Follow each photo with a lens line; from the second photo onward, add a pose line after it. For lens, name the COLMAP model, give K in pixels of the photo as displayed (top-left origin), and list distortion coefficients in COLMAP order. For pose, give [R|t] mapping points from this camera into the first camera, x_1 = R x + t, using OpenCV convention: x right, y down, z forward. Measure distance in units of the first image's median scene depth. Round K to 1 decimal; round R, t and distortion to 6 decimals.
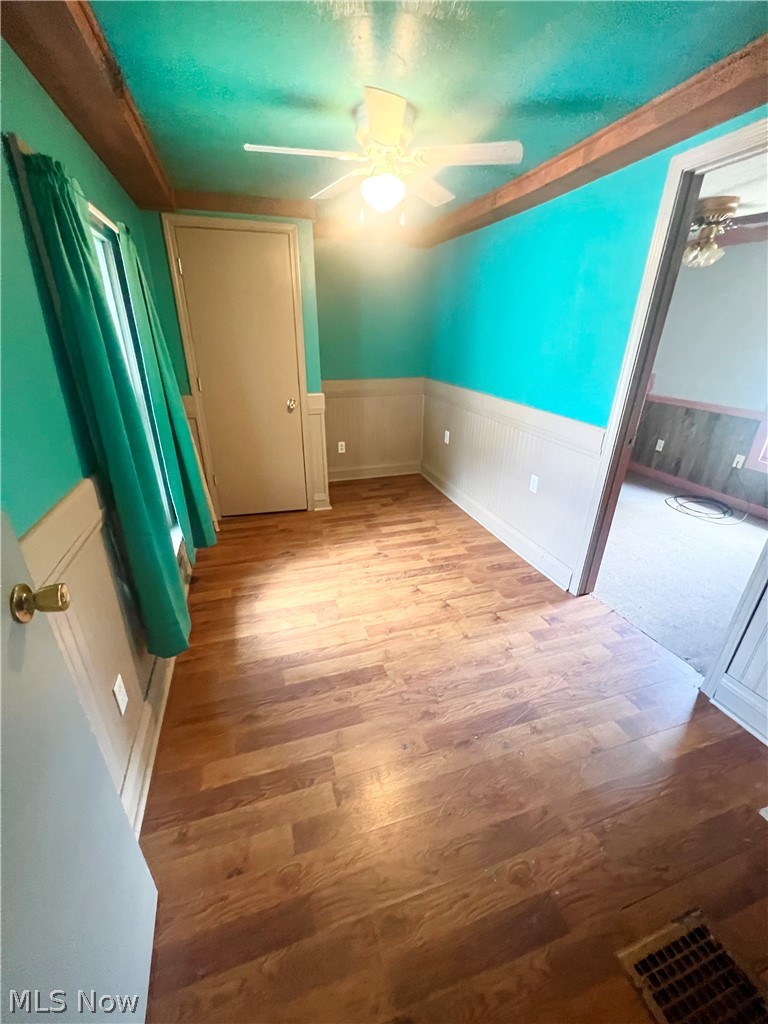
lens RADIAL K [[411.0, 0, 382.6], [0, 411.0, 514.2], [0, 0, 1]] dist [-0.000794, 0.000197]
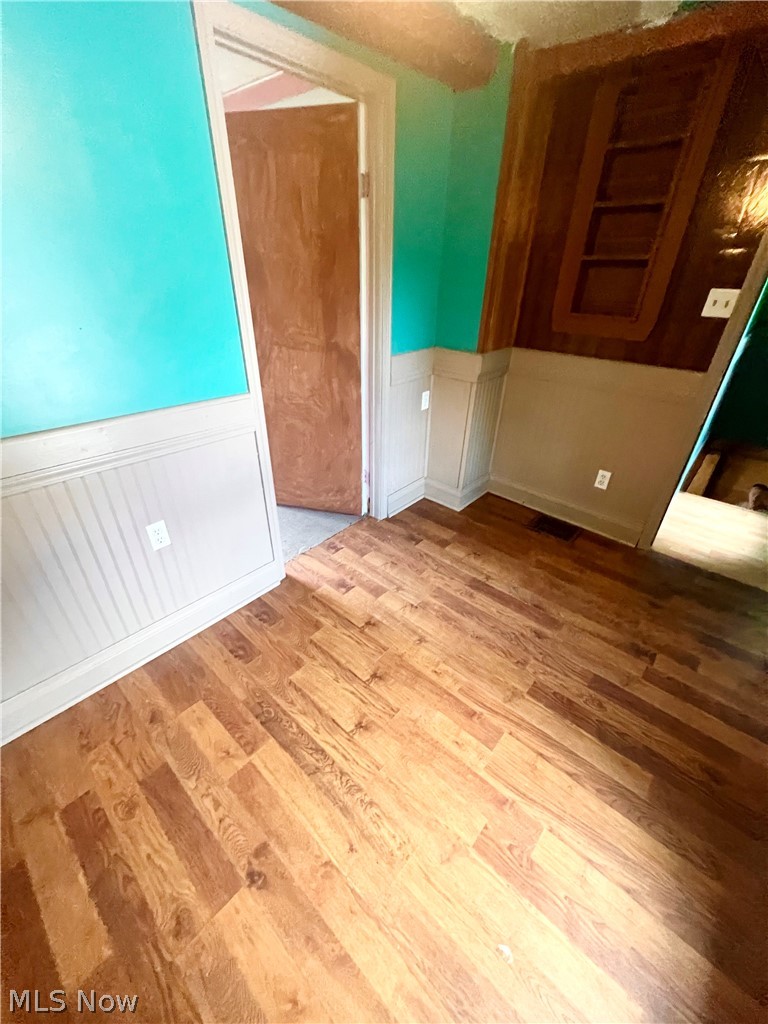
lens RADIAL K [[411.0, 0, 382.6], [0, 411.0, 514.2], [0, 0, 1]] dist [-0.000794, 0.000197]
pose [[-0.506734, -0.454986, 0.732262, -0.221455], [0.329343, 0.682800, 0.652163, -0.391635], [-0.796714, 0.571639, -0.196152, 0.883197]]
